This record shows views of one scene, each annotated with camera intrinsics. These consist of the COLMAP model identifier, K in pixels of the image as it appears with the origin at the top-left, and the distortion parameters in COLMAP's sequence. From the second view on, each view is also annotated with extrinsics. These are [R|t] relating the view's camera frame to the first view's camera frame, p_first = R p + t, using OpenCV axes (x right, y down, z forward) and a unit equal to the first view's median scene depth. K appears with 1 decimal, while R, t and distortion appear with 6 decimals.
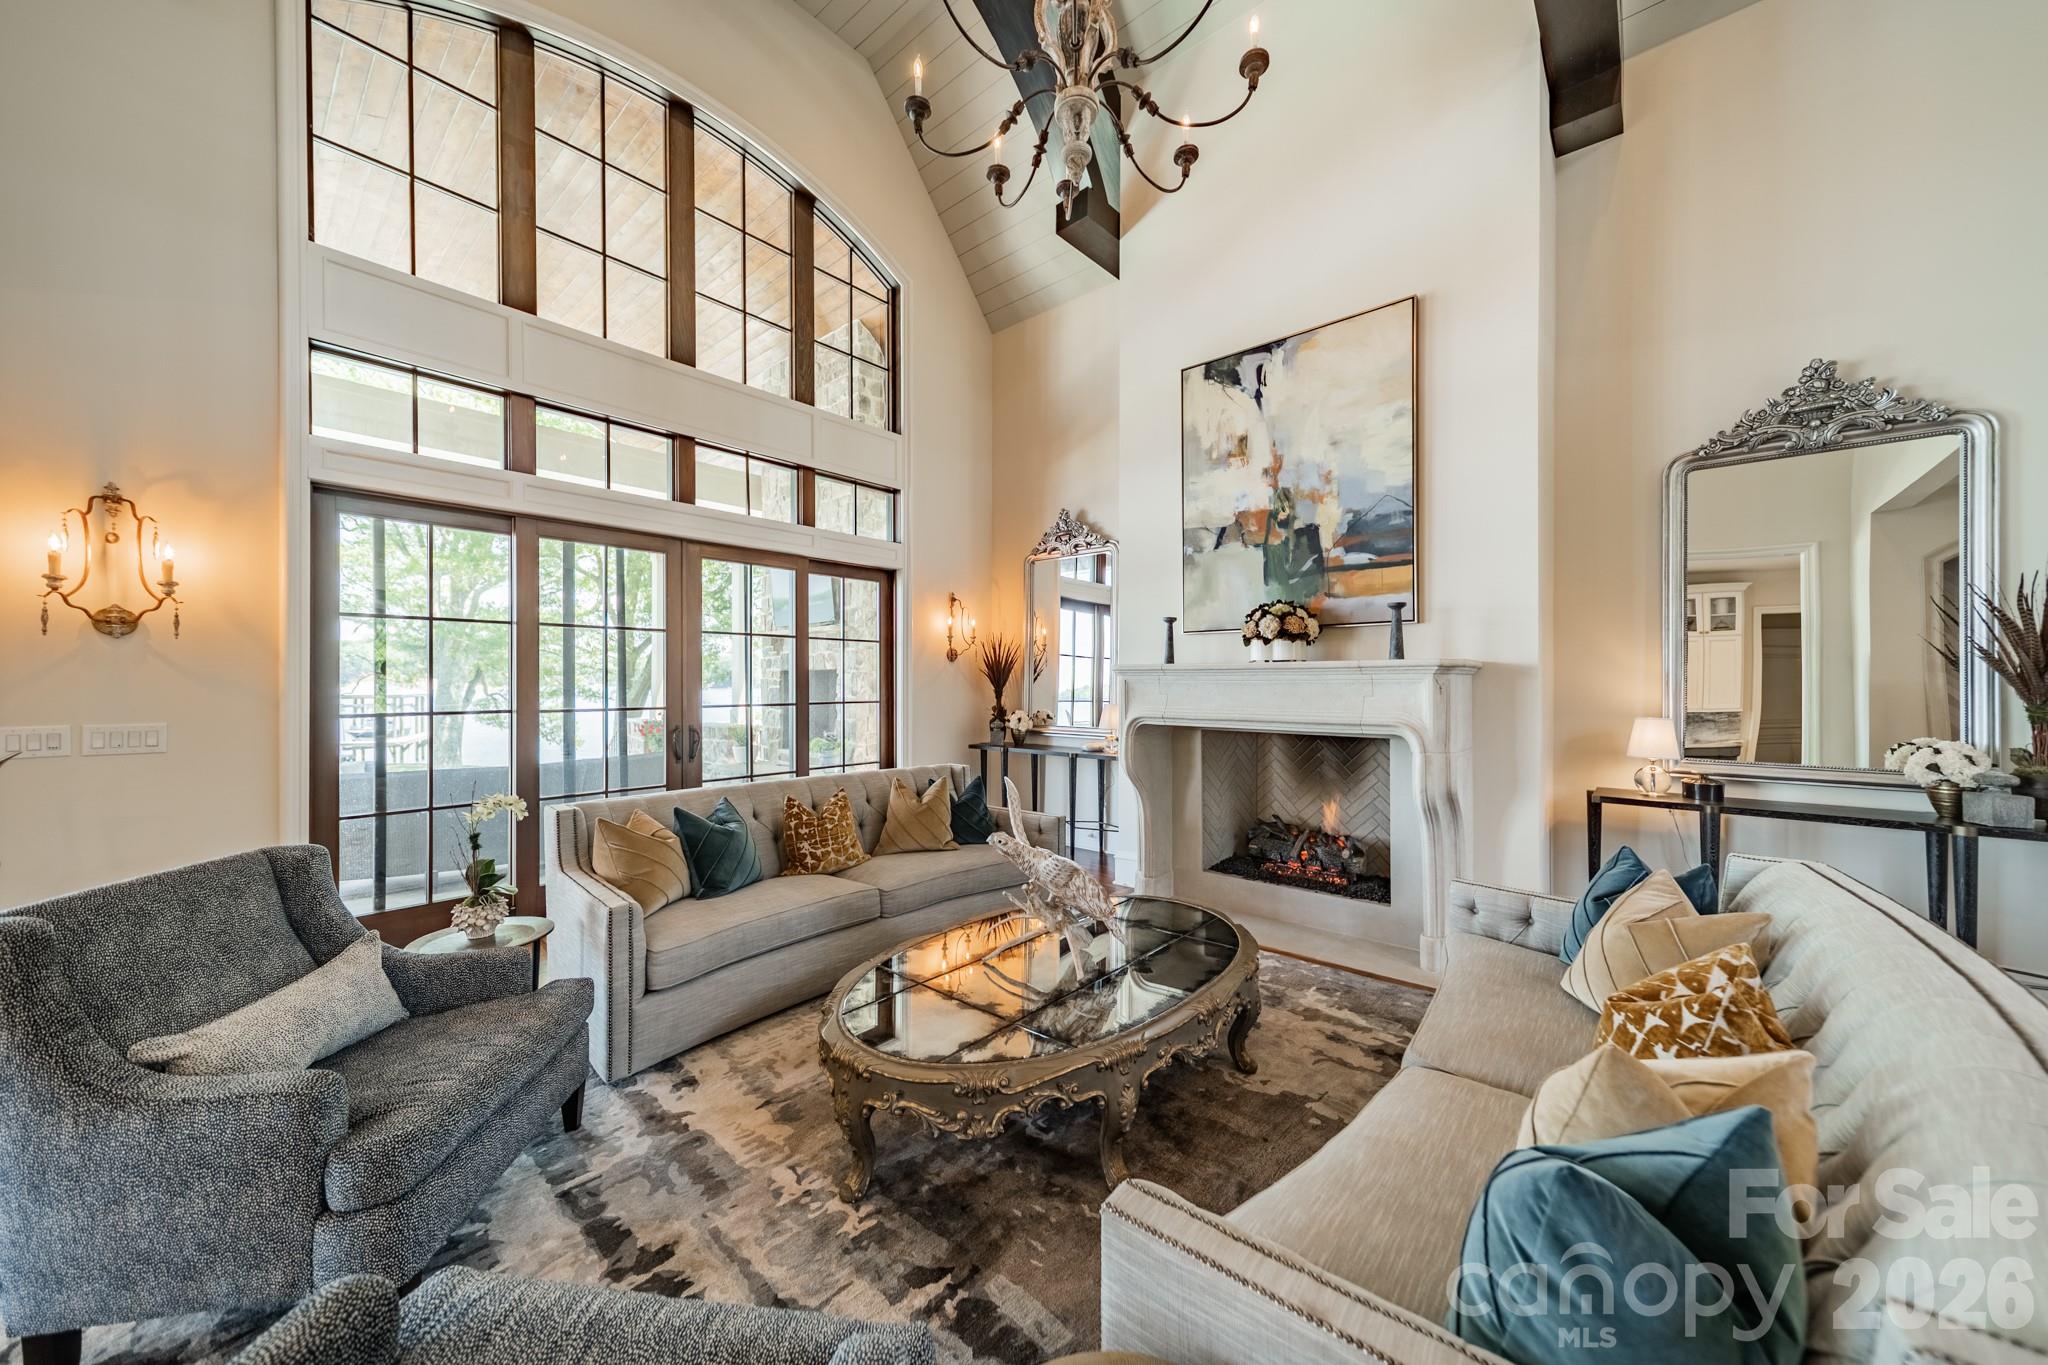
lens RADIAL K [[723.2, 0, 1023.0], [0, 723.2, 678.5], [0, 0, 1]] dist [0.006867, -0.000041]
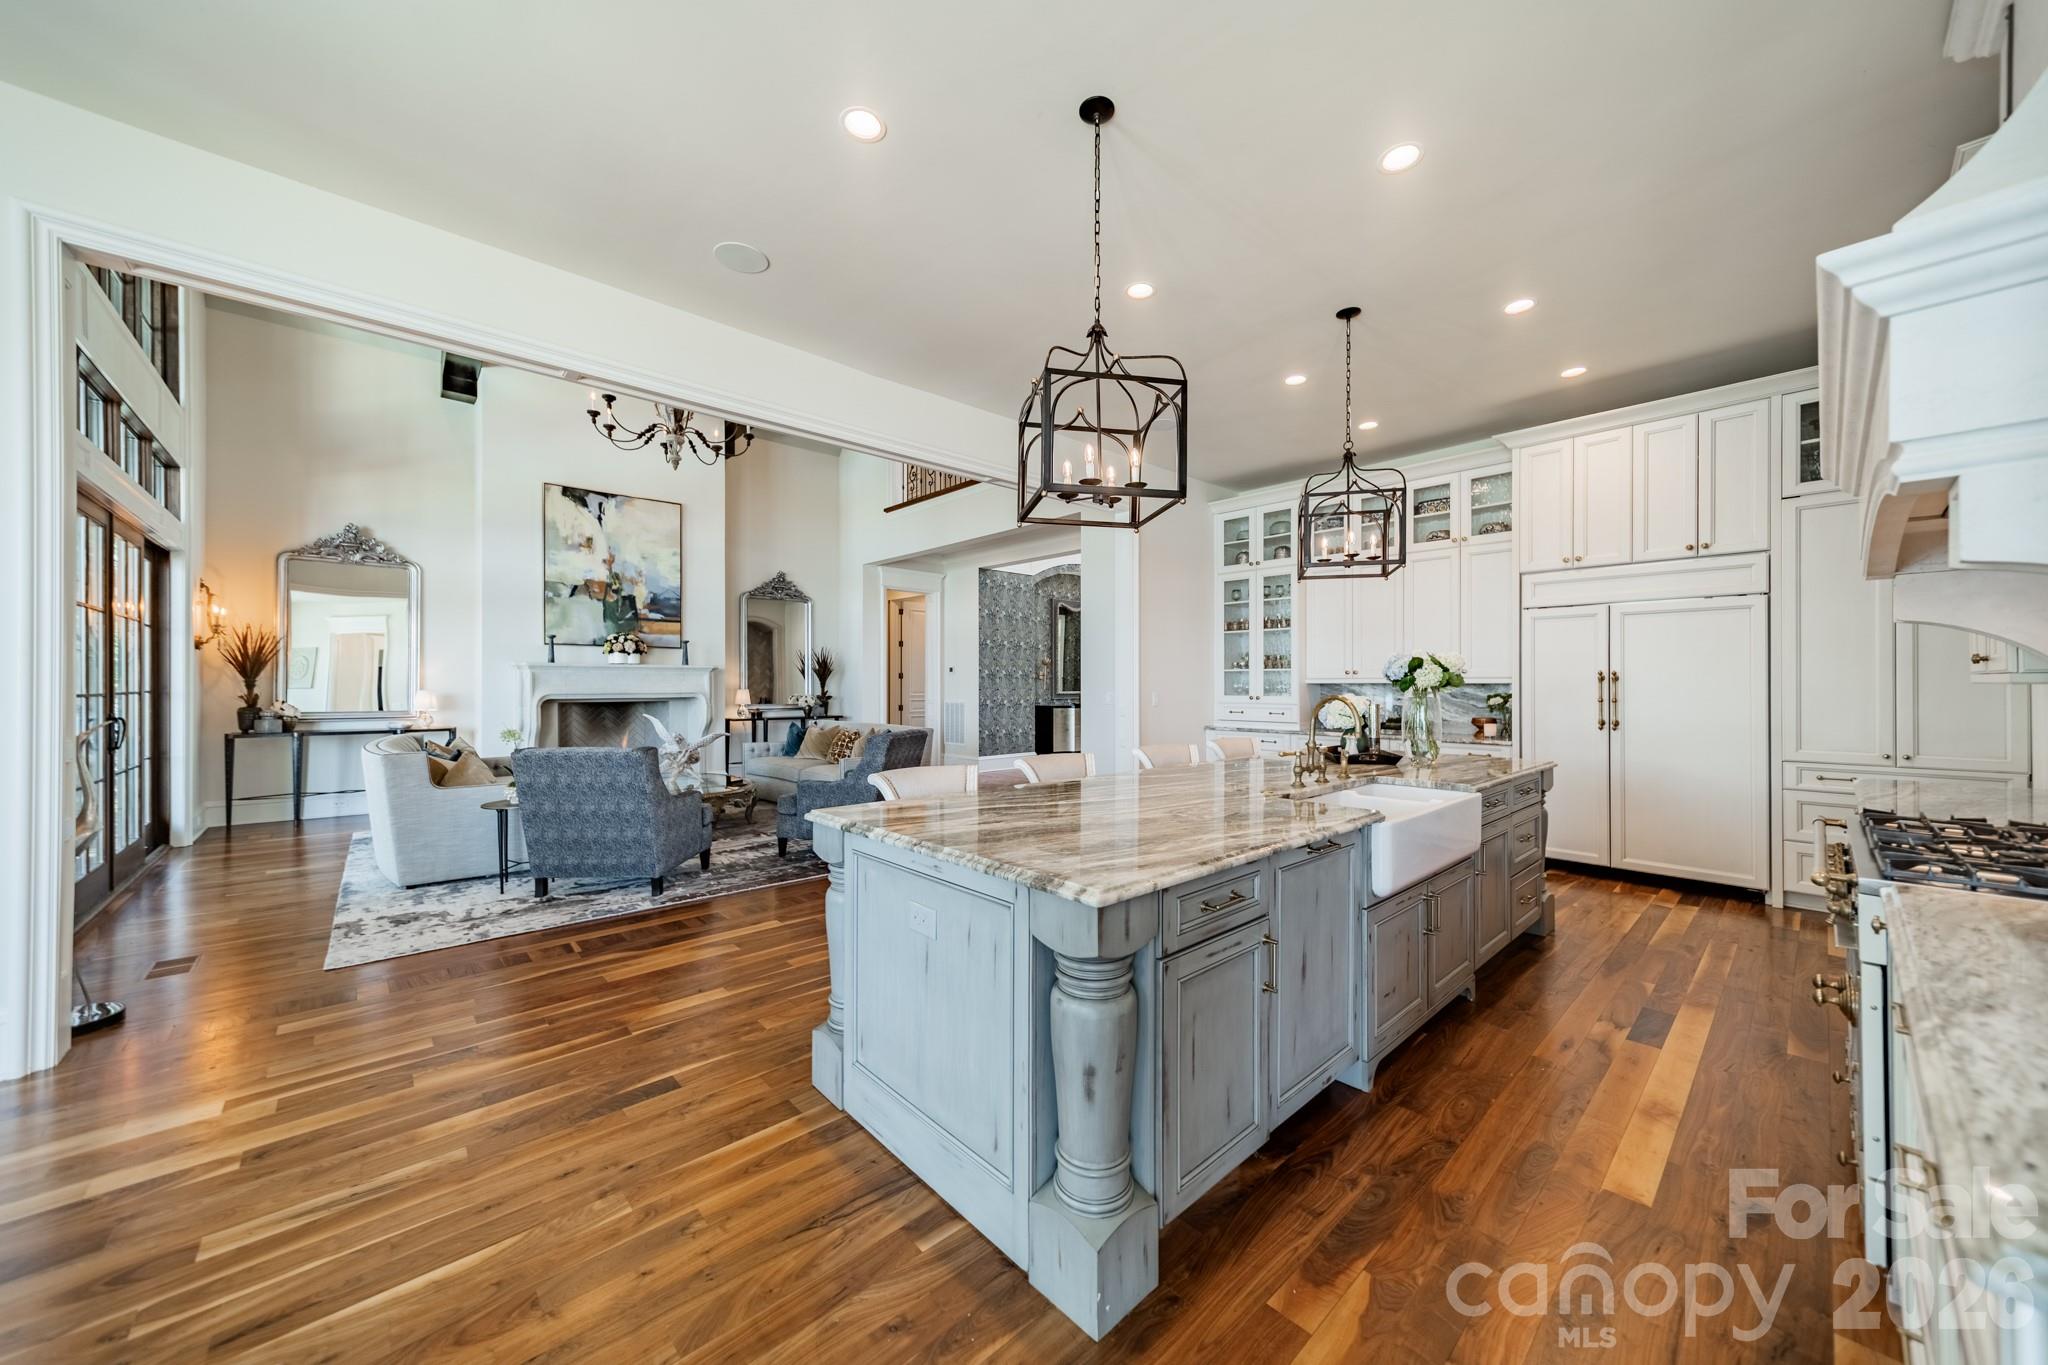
lens RADIAL K [[723.2, 0, 1026.2], [0, 723.2, 682.8], [0, 0, 1]] dist [0.006867, -0.000041]
pose [[0.116294, 0.004678, 0.993204, -1.390147], [0.001473, 0.999987, -0.004882, 0.036910], [-0.993214, 0.002031, 0.116285, -0.289341]]
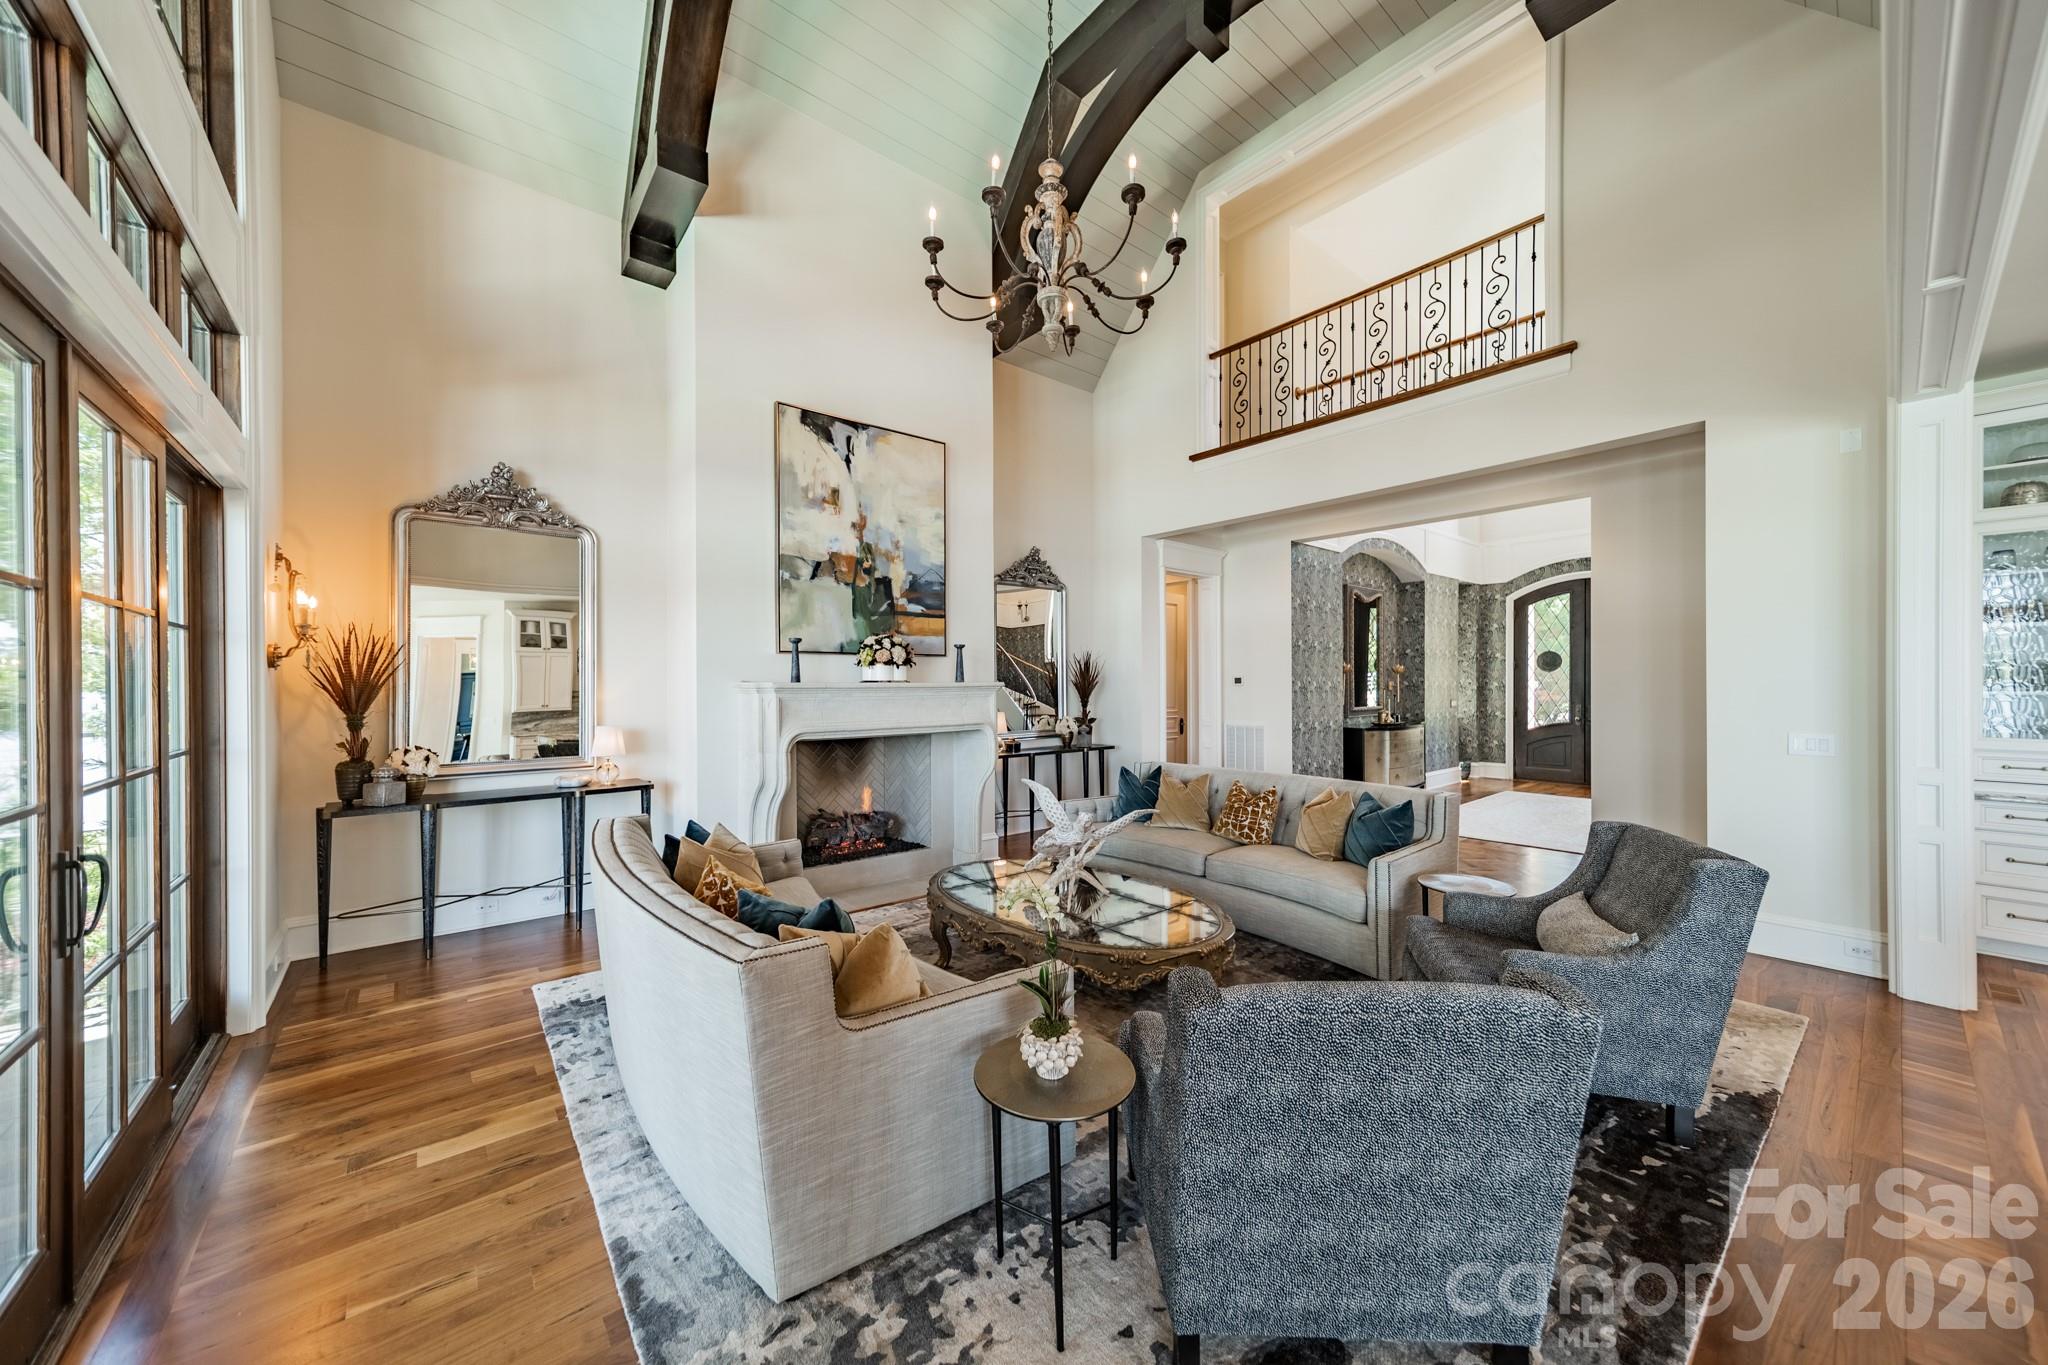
lens RADIAL K [[723.2, 0, 1023.5], [0, 723.2, 683.7], [0, 0, 1]] dist [0.006867, -0.000041]
pose [[0.162649, 0.000567, 0.986684, -0.830345], [0.005137, 0.999986, -0.001422, -0.014978], [-0.986671, 0.005300, 0.162644, 0.522811]]
